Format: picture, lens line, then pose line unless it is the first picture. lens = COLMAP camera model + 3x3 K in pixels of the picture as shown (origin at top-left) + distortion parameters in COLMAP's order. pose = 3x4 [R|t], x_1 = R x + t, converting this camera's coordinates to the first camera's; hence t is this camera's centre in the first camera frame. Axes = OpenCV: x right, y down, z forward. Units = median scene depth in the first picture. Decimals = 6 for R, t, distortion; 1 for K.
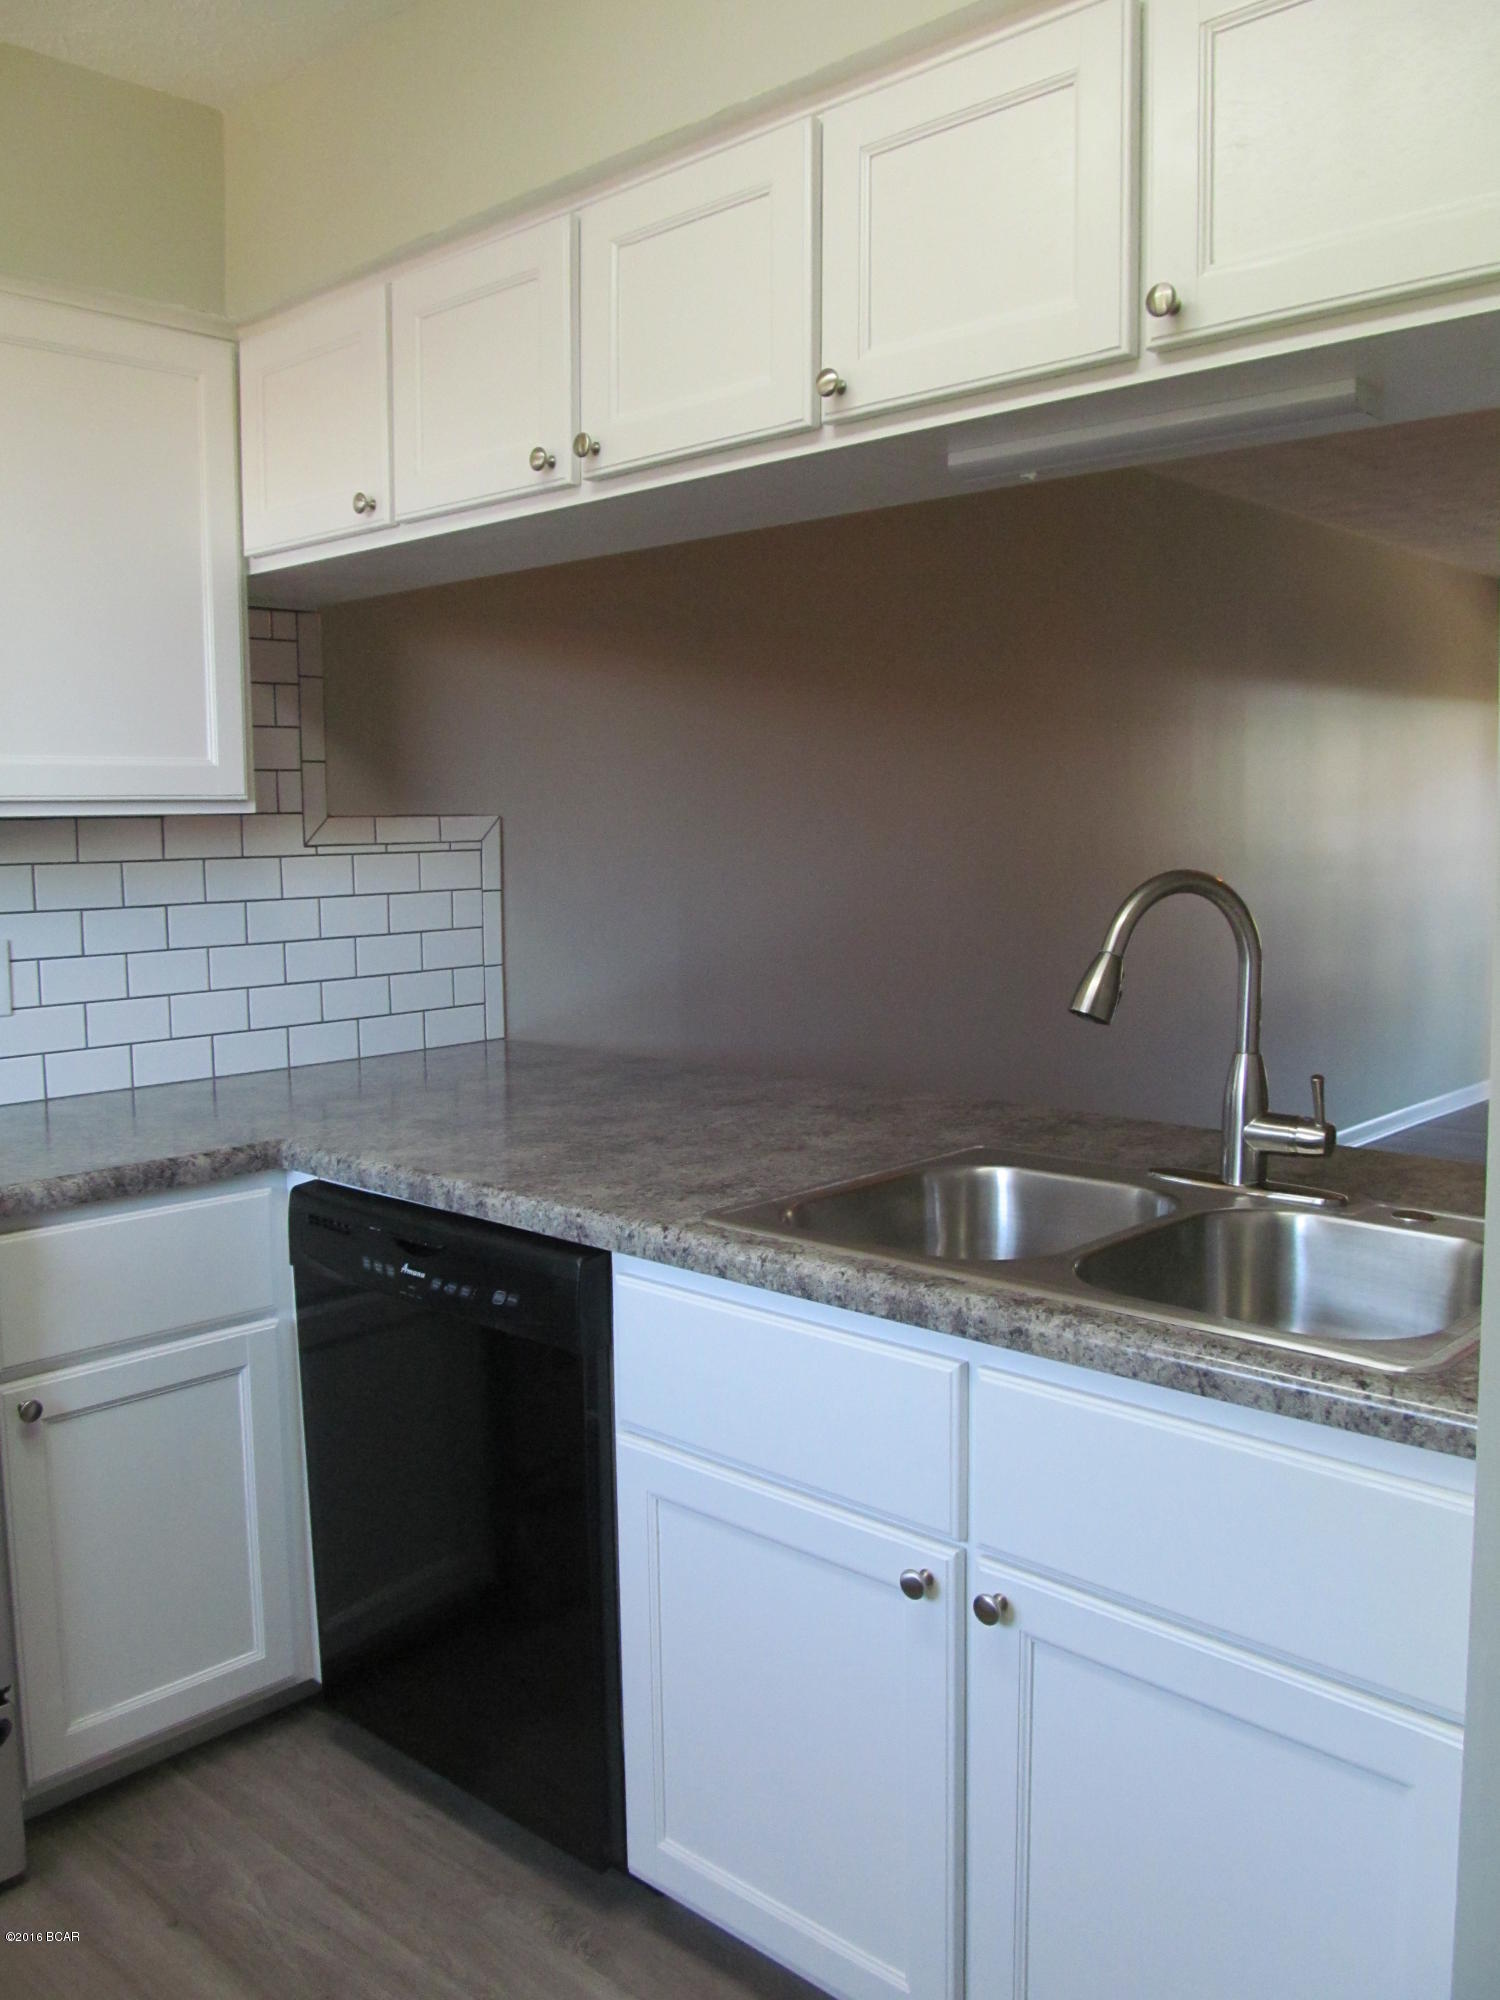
lens RADIAL K [[1639.0, 0, 748.5], [0, 1639.0, 986.9], [0, 0, 1]] dist [-0.058665, 0.008283]
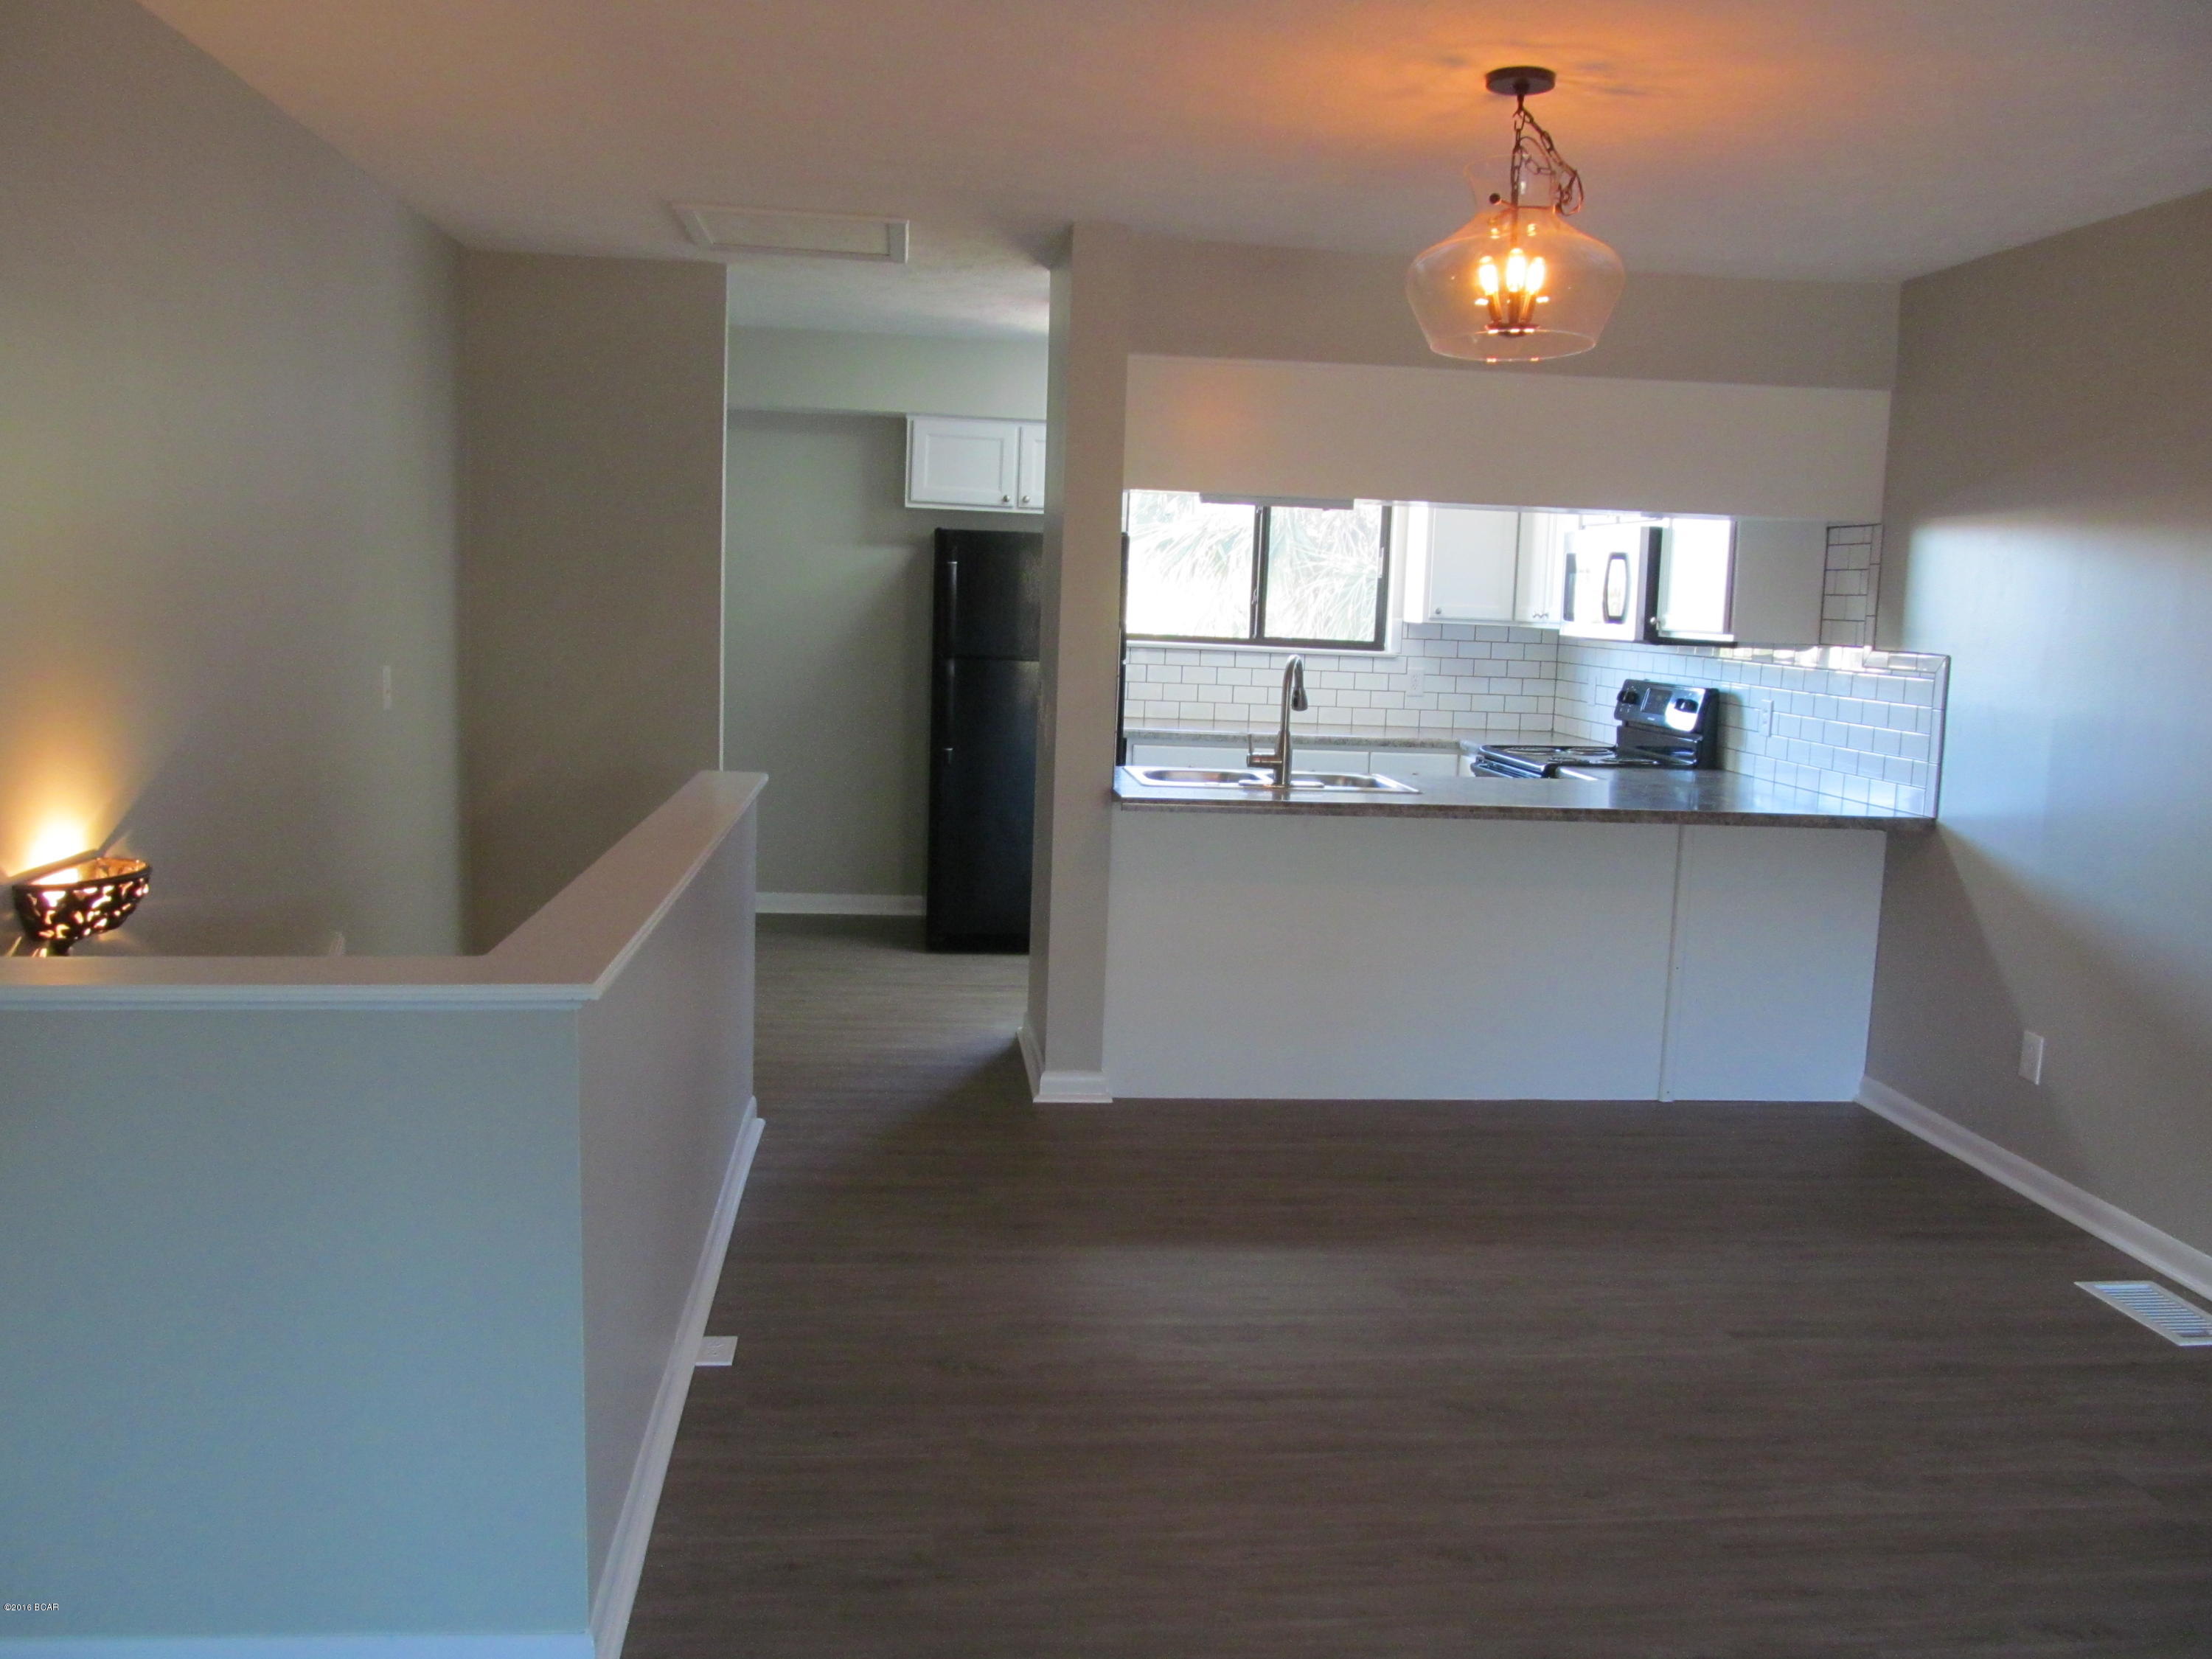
lens RADIAL K [[1812.7, 0, 1121.1], [0, 1812.7, 824.8], [0, 0, 1]] dist [-0.058665, 0.008283]
pose [[-0.648233, 0.083424, -0.756858, 2.139965], [-0.105787, 0.974474, 0.198015, -0.281605], [0.754058, 0.208425, -0.622861, 2.134530]]
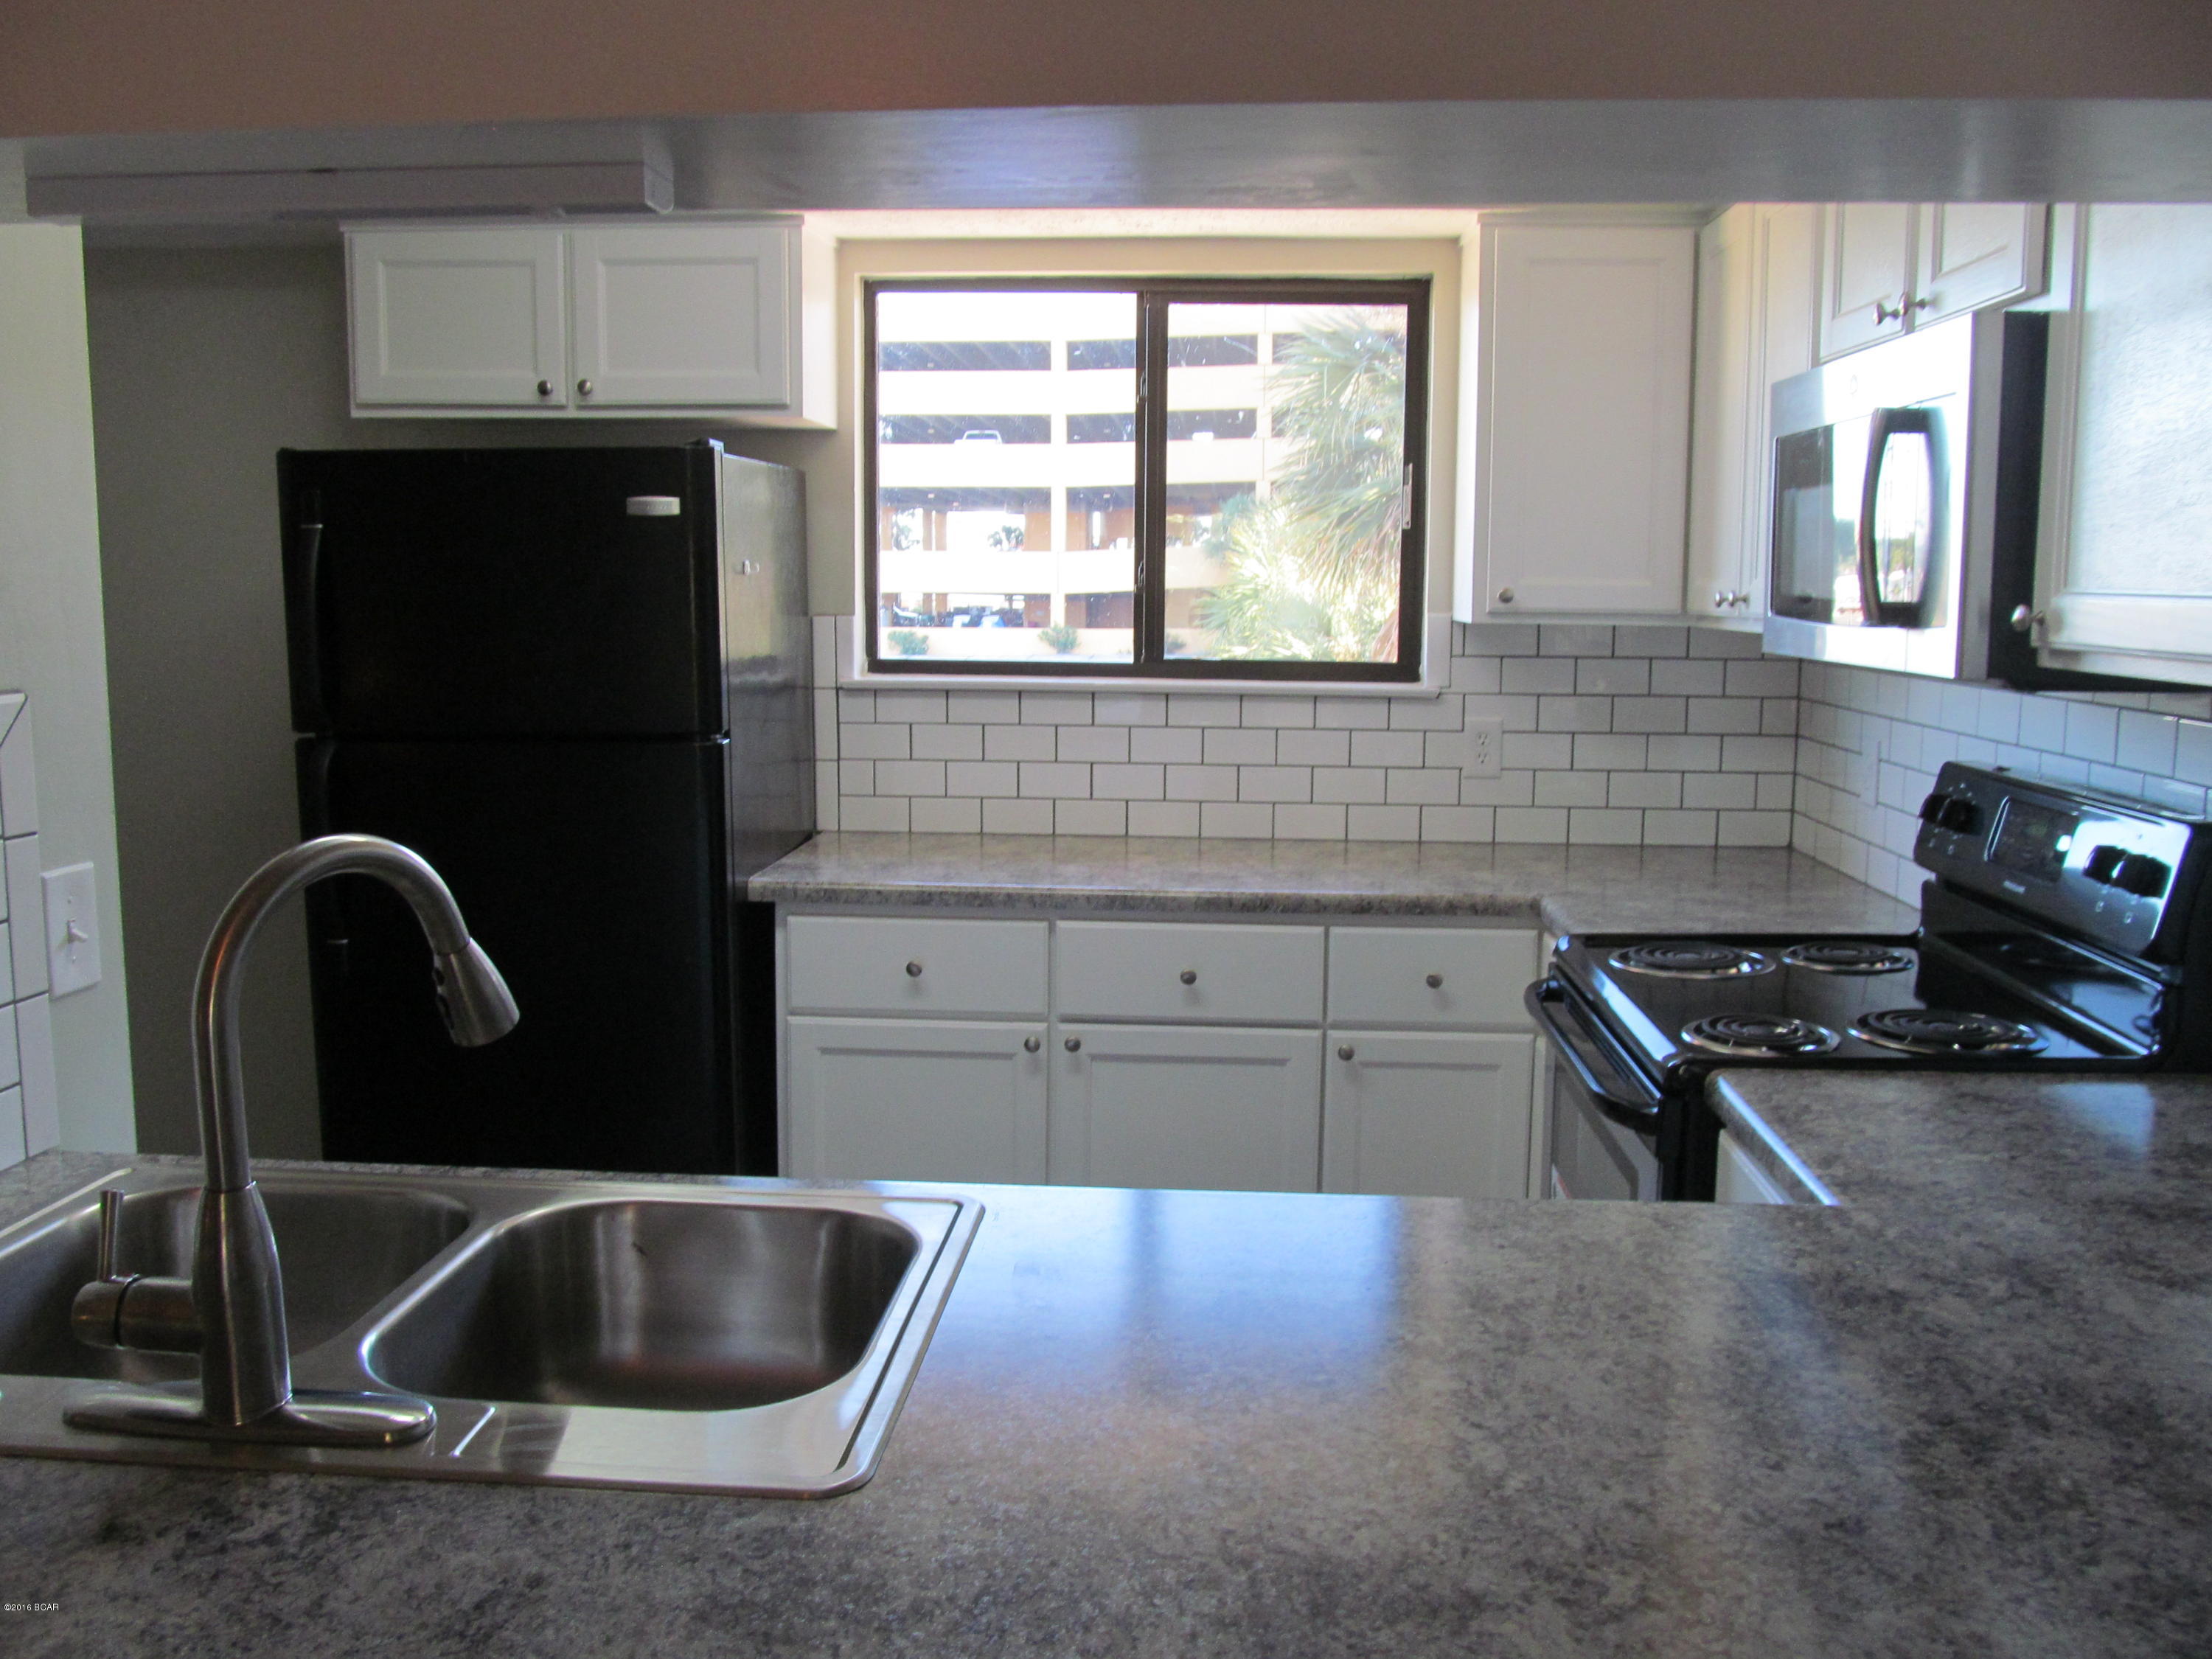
lens RADIAL K [[1812.7, 0, 1121.1], [0, 1812.7, 824.8], [0, 0, 1]] dist [-0.058665, 0.008283]
pose [[-0.772280, 0.093997, -0.628290, 0.356796], [-0.060422, 0.973642, 0.219934, -0.189856], [0.632403, 0.207813, -0.746244, 1.343517]]
